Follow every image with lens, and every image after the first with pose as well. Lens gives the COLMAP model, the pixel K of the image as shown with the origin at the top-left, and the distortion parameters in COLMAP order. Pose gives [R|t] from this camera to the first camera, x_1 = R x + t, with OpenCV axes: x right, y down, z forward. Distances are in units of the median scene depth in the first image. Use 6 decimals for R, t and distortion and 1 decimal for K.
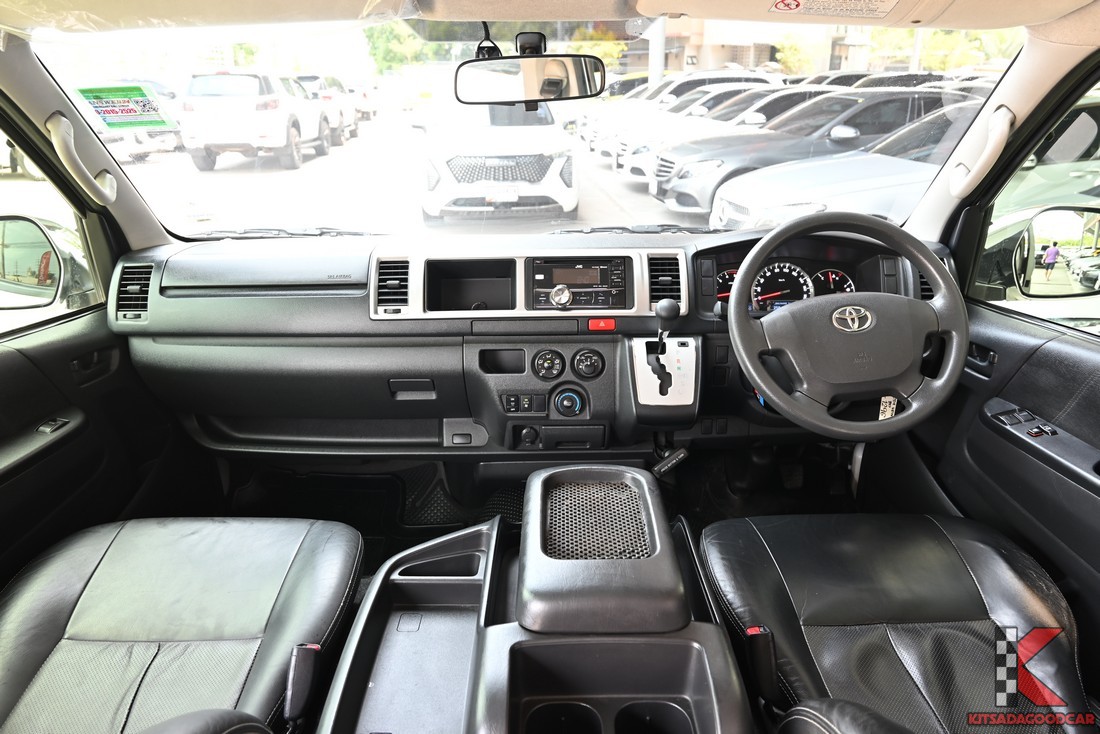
lens RADIAL K [[758.0, 0, 550.6], [0, 758.0, 363.6], [0, 0, 1]] dist [0.009143, -0.007626]
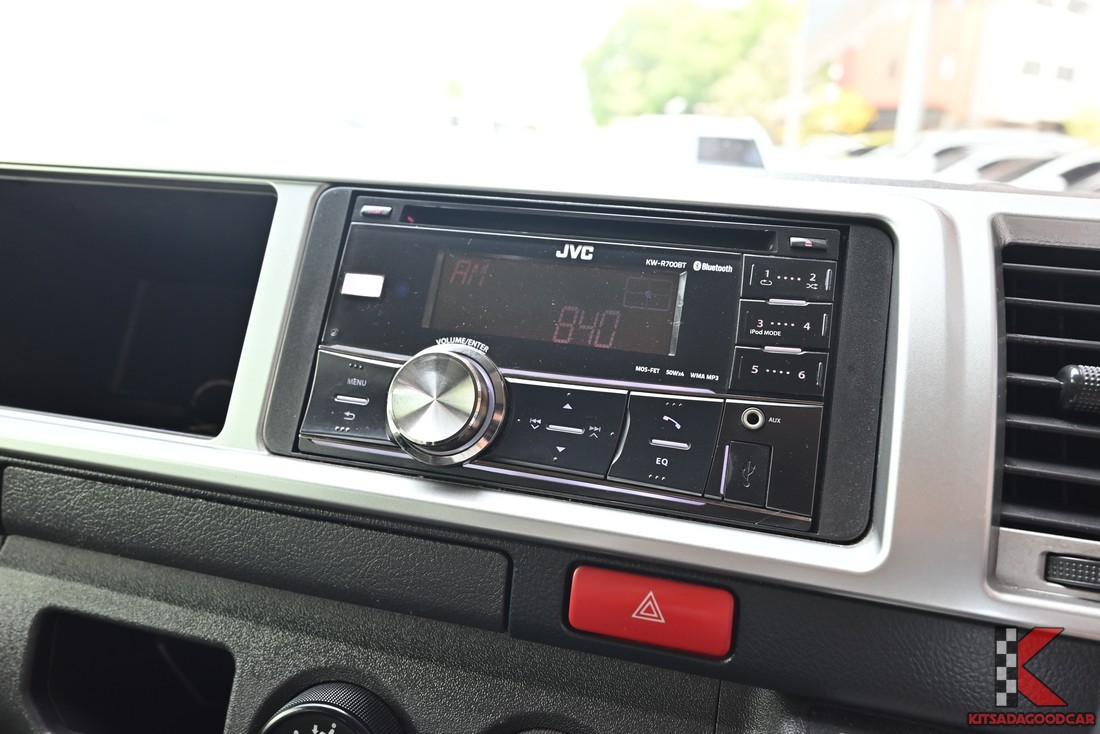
lens RADIAL K [[811.7, 0, 545.8], [0, 811.7, 362.2], [0, 0, 1]] dist [0.006935, -0.001736]
pose [[0.960644, 0.121922, -0.249595, 0.081754], [-0.146196, 0.985928, -0.081078, -0.084703], [0.236197, 0.114377, 0.964950, 0.808961]]
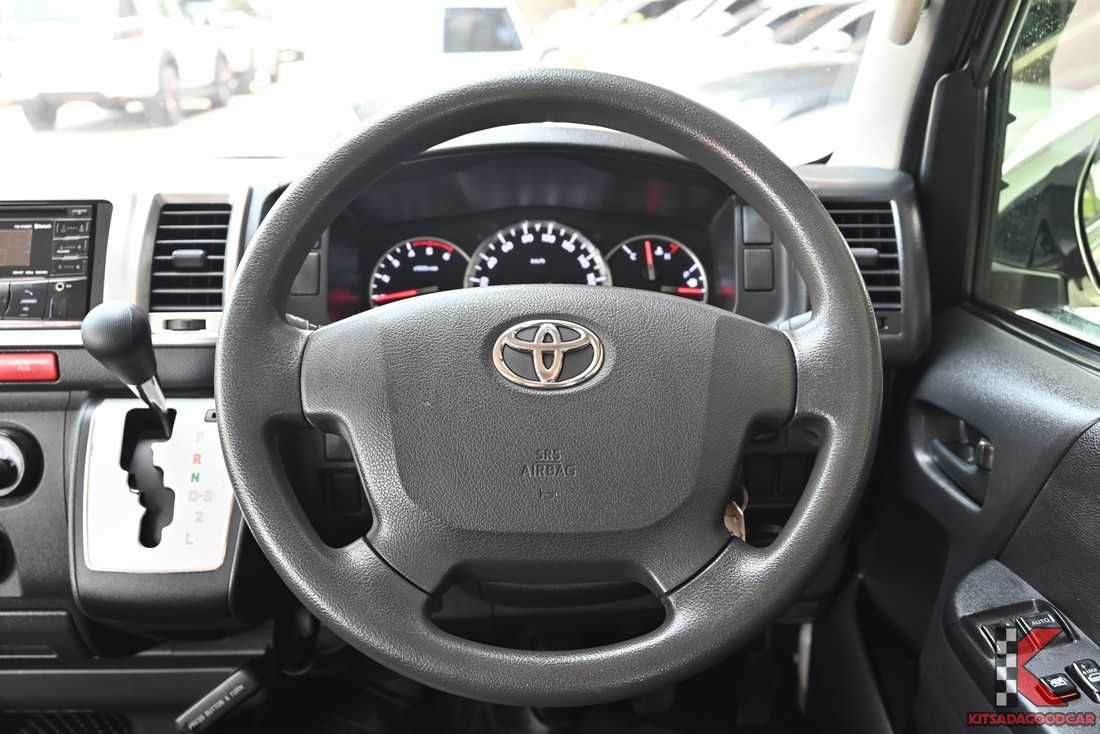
lens RADIAL K [[1071.9, 0, 551.1], [0, 1071.9, 372.9], [0, 0, 1]] dist [0.003135, 0.000000]
pose [[0.999197, 0.000030, -0.040055, 0.365954], [-0.001317, 0.999484, -0.032101, -0.029529], [0.040033, 0.032128, 0.998682, 0.430771]]
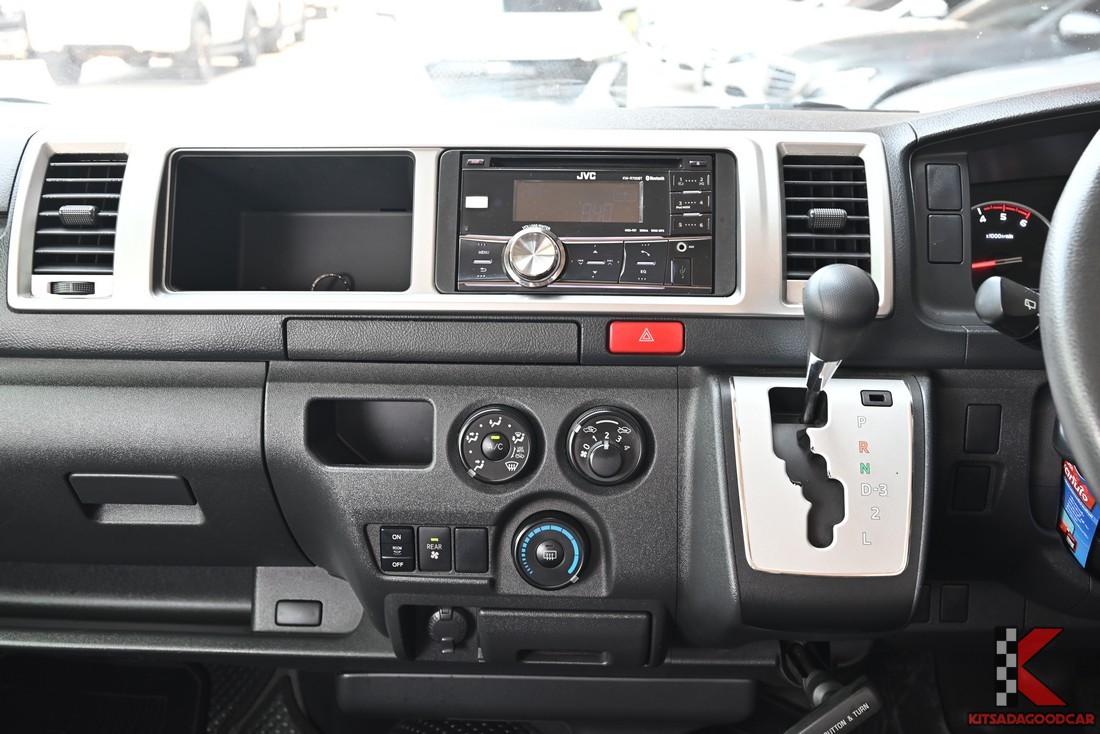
lens RADIAL K [[1127.5, 0, 546.7], [0, 1127.5, 369.8], [0, 0, 1]] dist [0.013988, 0.000000]
pose [[0.998746, 0.022889, -0.044514, 0.044204], [-0.023751, 0.999539, -0.018928, -0.024734], [0.044061, 0.019962, 0.998829, 0.460684]]
